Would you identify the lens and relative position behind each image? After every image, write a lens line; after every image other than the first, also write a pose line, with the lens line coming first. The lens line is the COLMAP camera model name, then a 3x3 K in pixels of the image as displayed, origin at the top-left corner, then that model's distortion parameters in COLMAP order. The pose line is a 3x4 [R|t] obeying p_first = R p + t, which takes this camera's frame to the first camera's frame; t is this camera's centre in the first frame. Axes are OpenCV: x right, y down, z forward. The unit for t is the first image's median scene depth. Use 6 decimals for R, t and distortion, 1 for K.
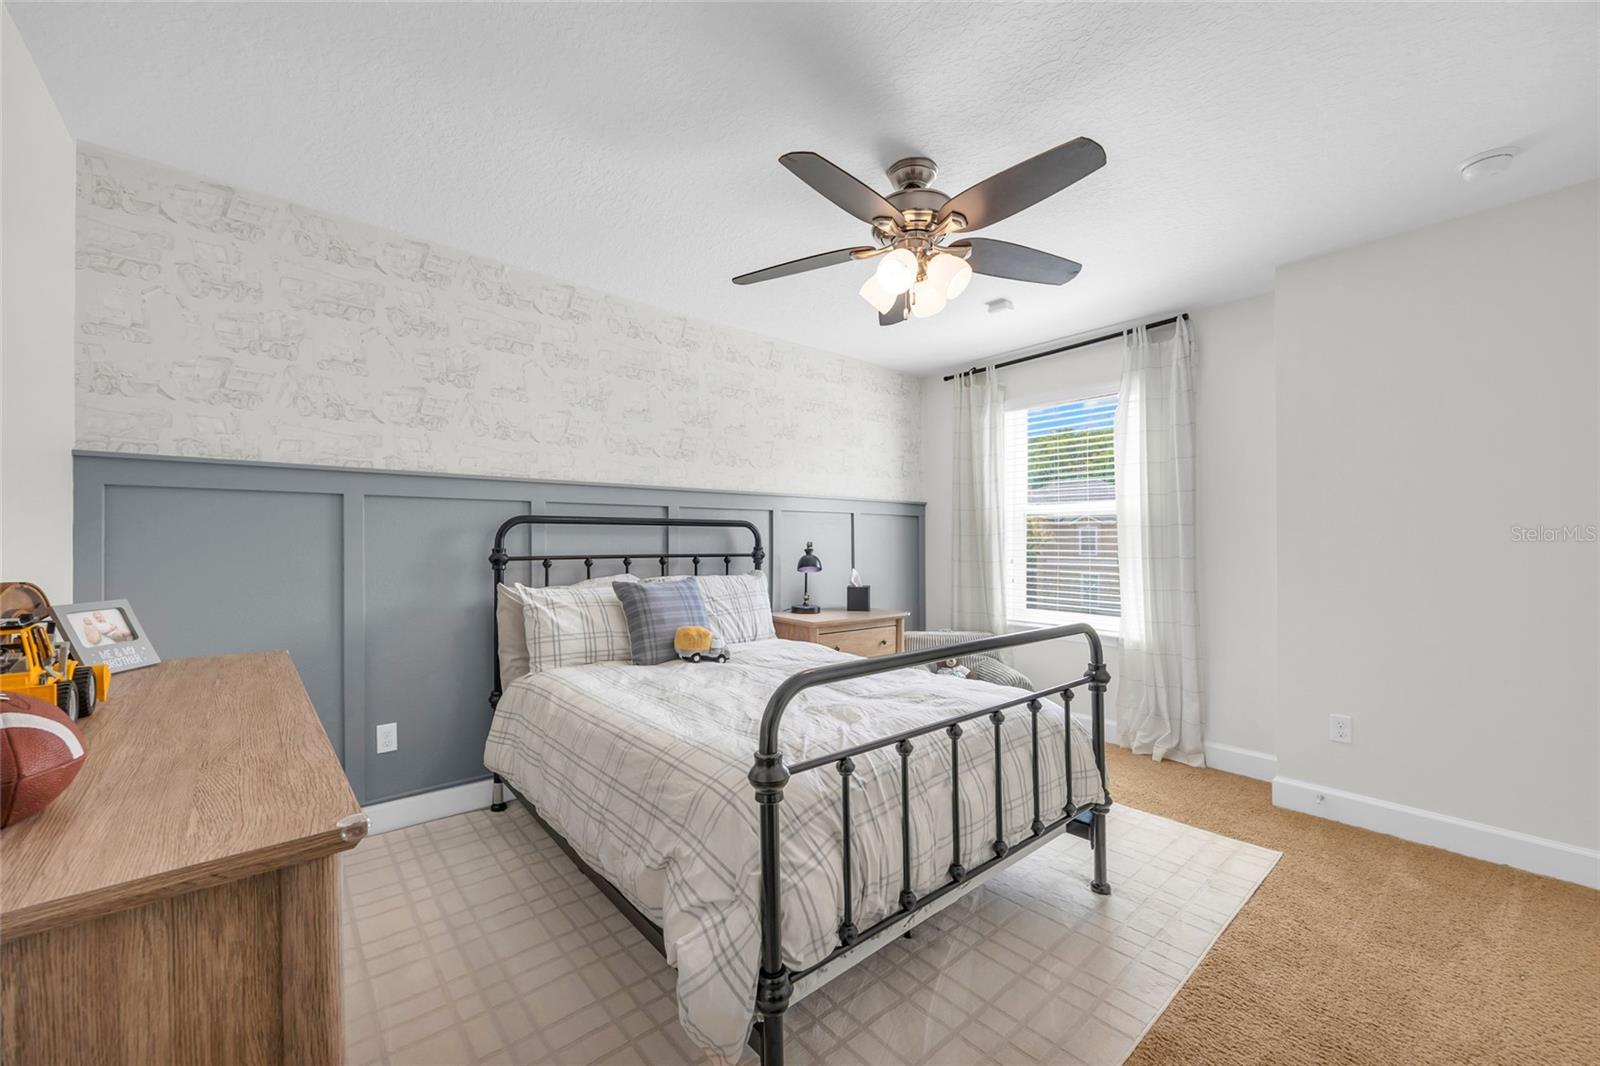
lens RADIAL K [[616.8, 0, 800.0], [0, 616.8, 533.0], [0, 0, 1]] dist [-0.000551, -0.000007]
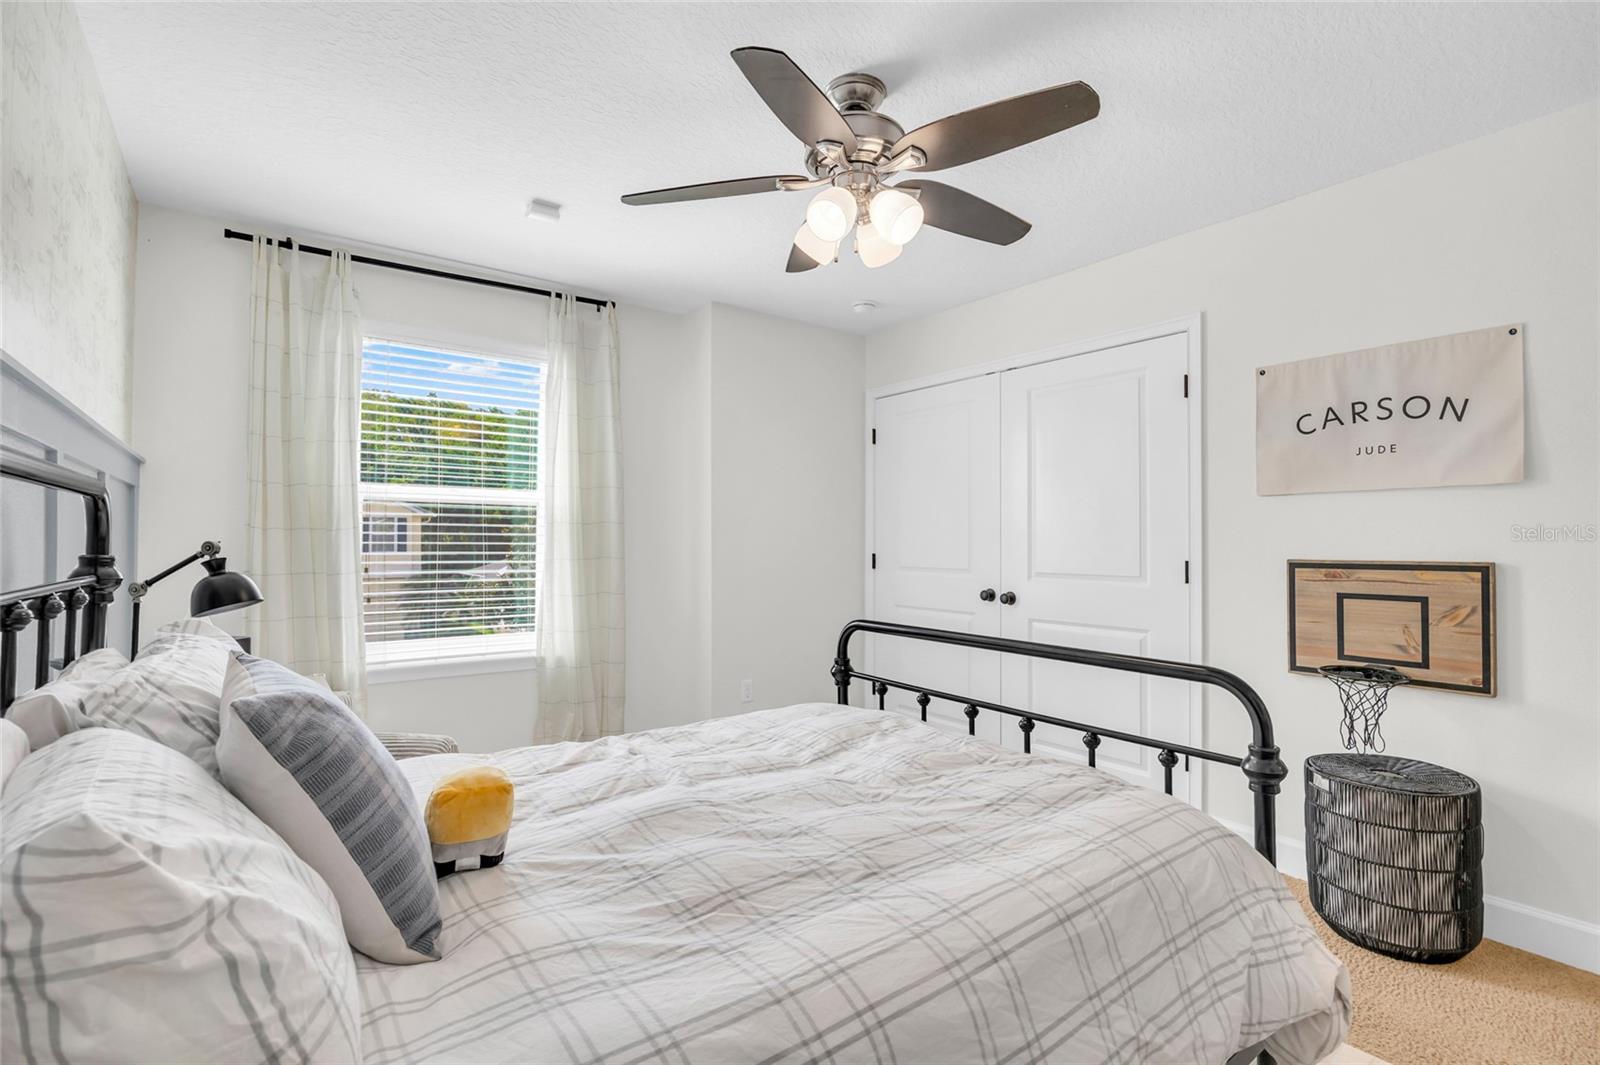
lens RADIAL K [[742.4, 0, 800.0], [0, 742.4, 532.5], [0, 0, 1]] dist [-0.002530, -0.000208]
pose [[0.049764, 0.009271, 0.998718, -0.483005], [-0.016498, 0.999828, -0.008459, 0.005631], [-0.998625, -0.016055, 0.049908, 0.618679]]
